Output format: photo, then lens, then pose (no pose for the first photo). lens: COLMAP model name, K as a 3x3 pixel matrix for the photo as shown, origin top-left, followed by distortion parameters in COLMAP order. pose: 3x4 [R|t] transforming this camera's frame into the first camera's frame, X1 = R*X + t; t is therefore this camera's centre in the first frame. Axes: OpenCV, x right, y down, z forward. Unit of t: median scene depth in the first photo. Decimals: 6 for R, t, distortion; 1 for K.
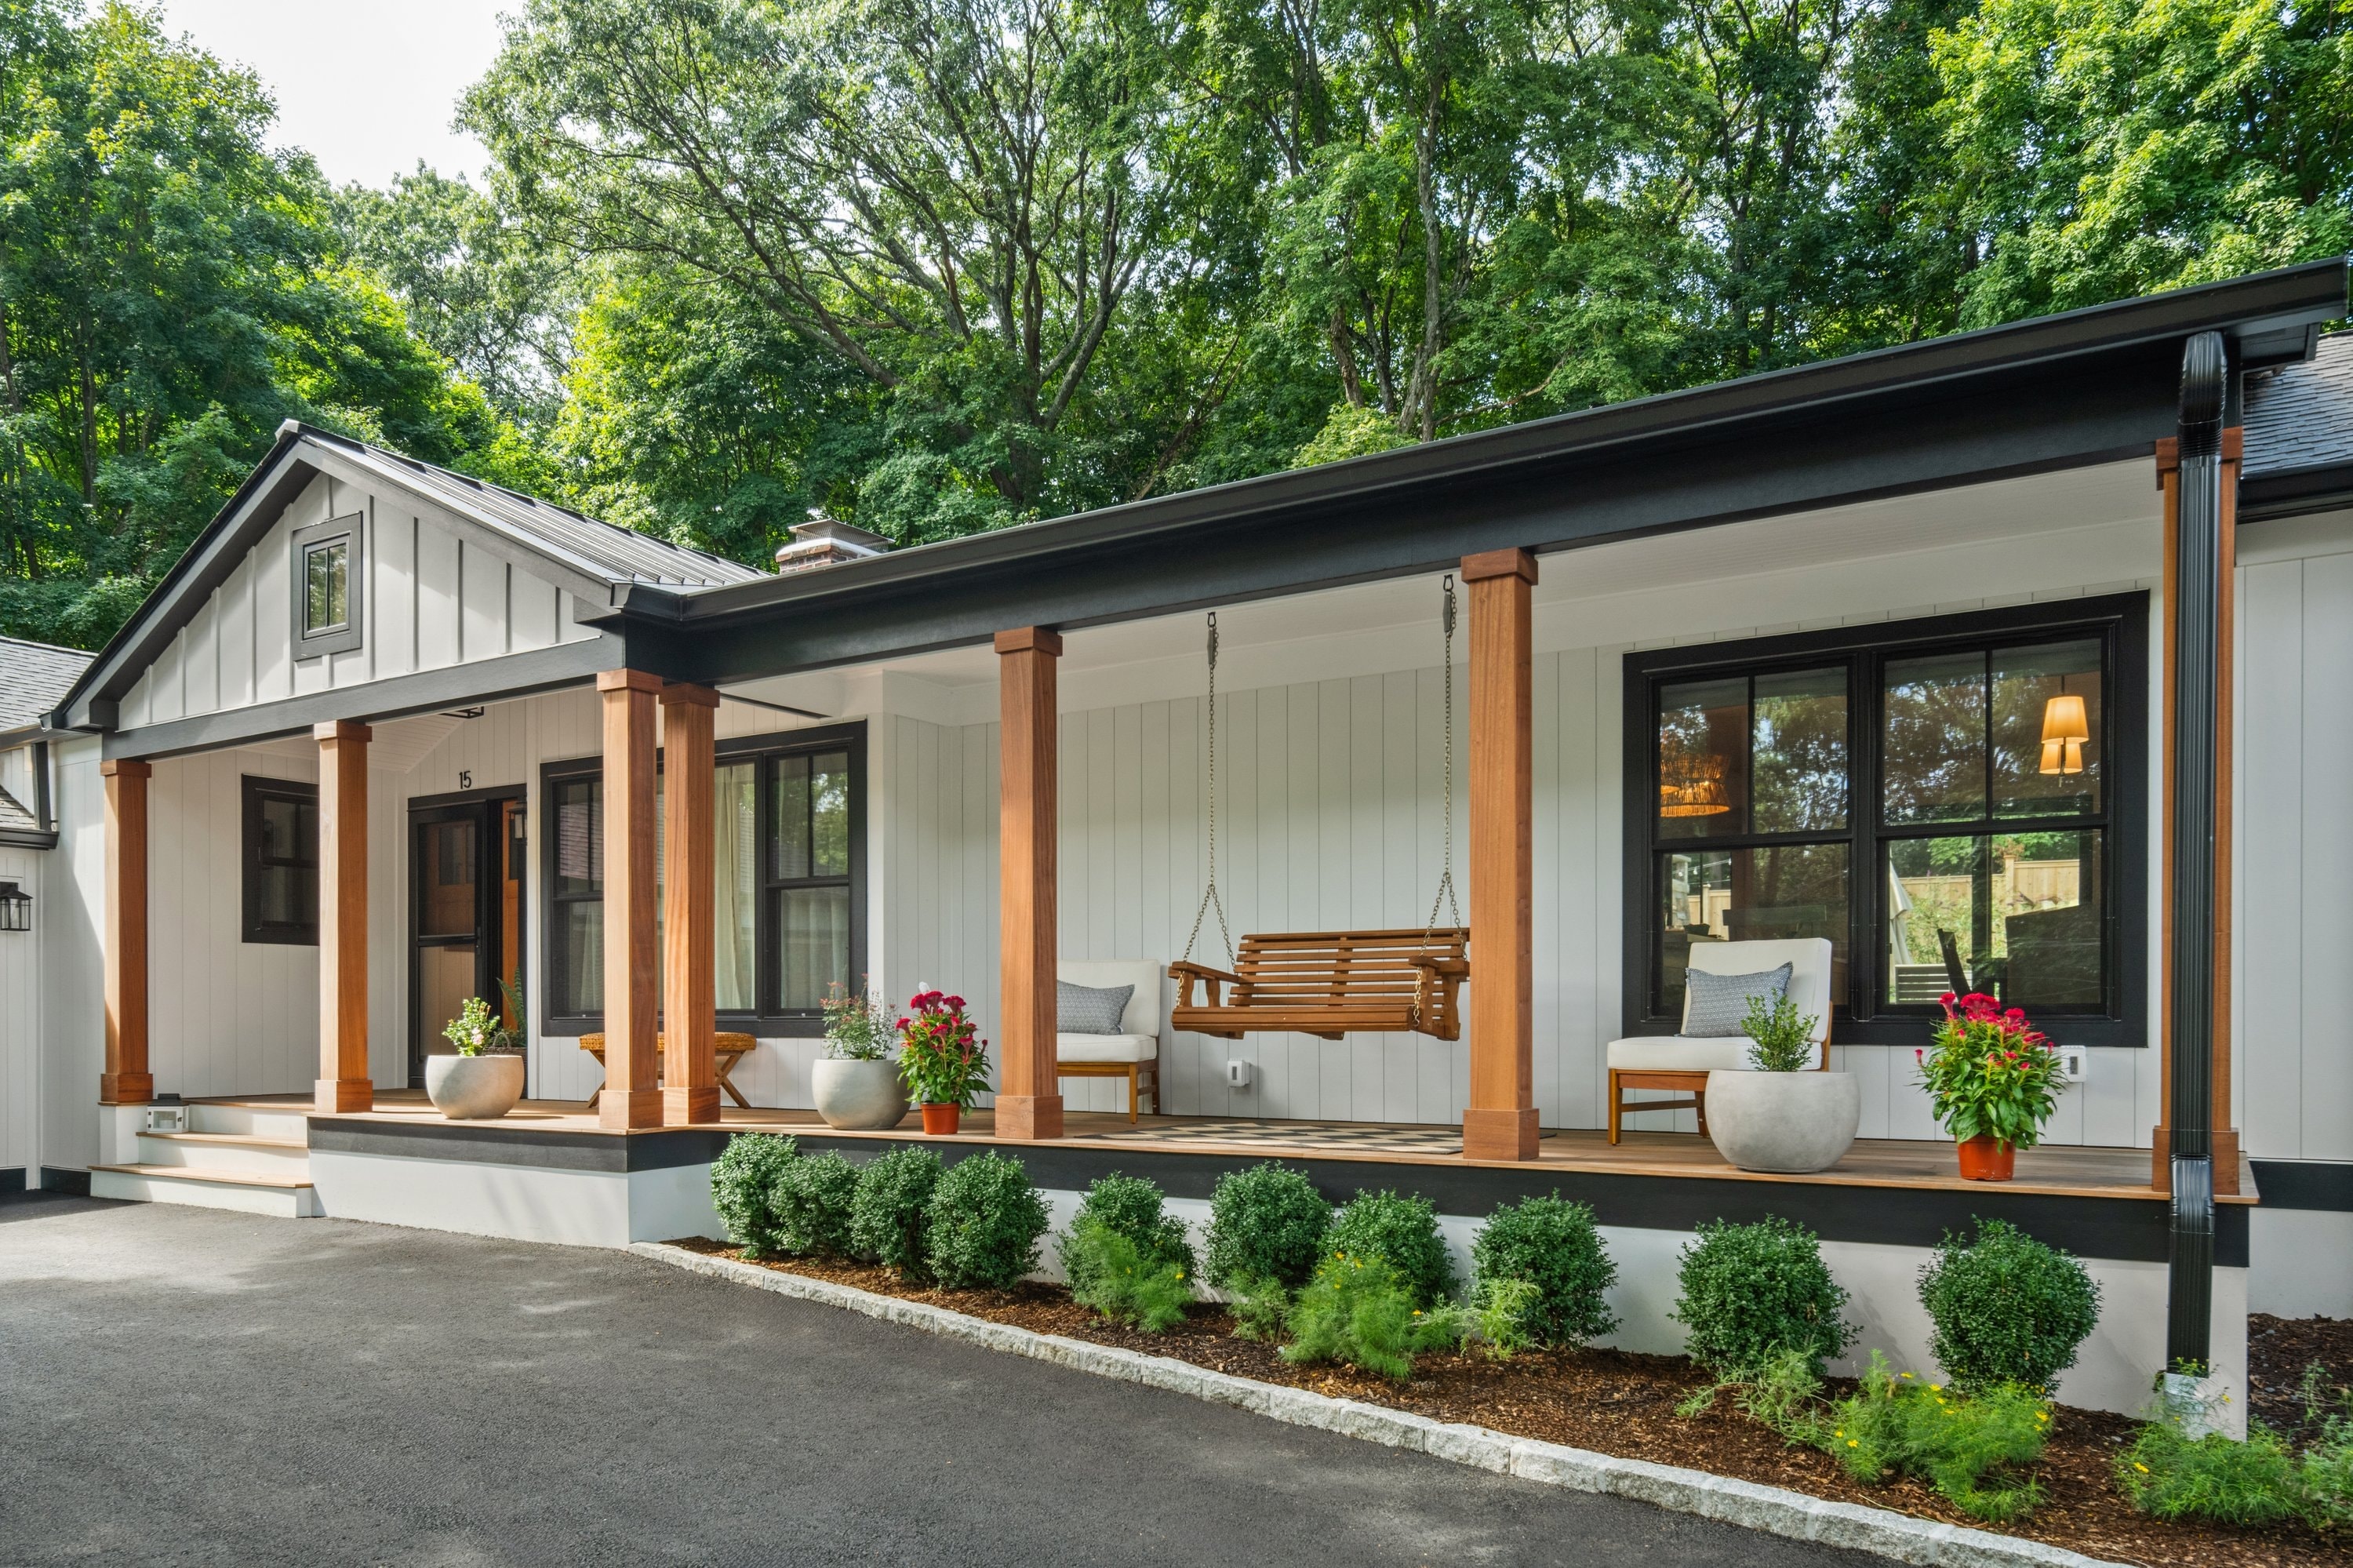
lens RADIAL K [[1731.0, 0, 1183.6], [0, 1731.0, 782.9], [0, 0, 1]] dist [-0.002600, 0.003546]
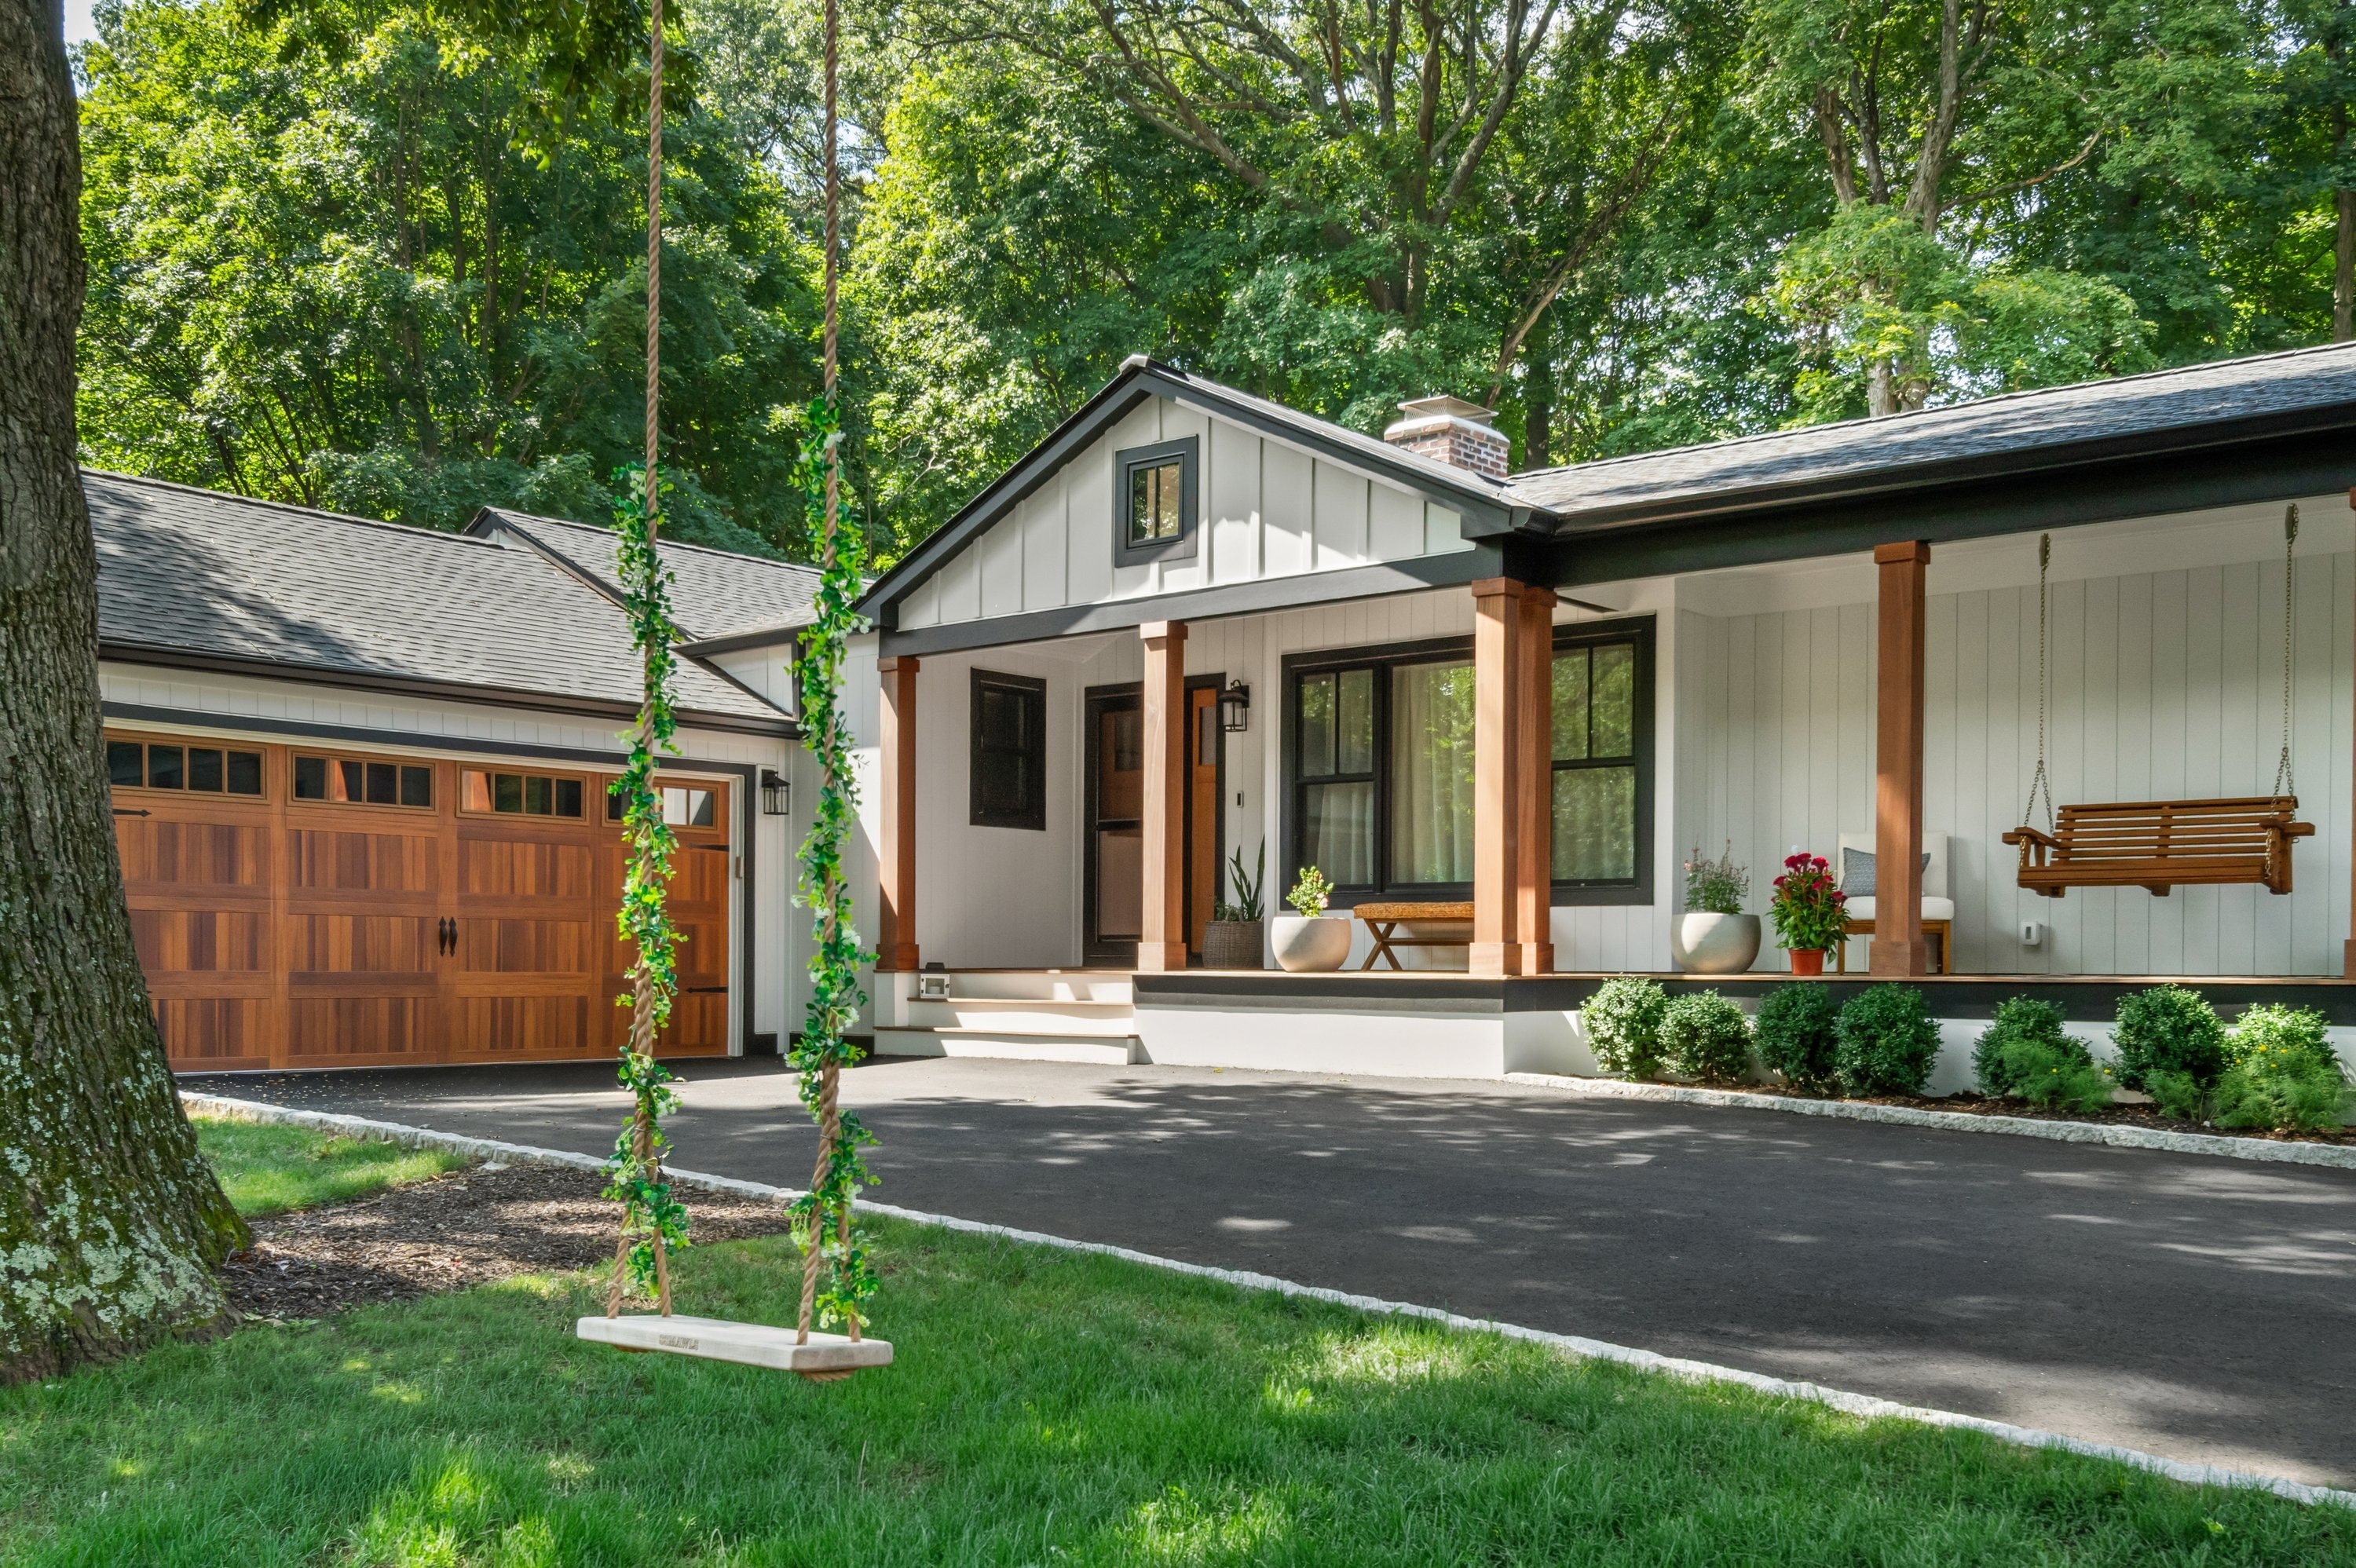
lens RADIAL K [[2213.5, 0, 1217.0], [0, 2213.5, 737.8], [0, 0, 1]] dist [0.003905, 0.006903]
pose [[0.991534, -0.007990, -0.129604, -0.265165], [0.013207, 0.999135, 0.039441, -0.016331], [0.129177, -0.040818, 0.990781, -0.404884]]
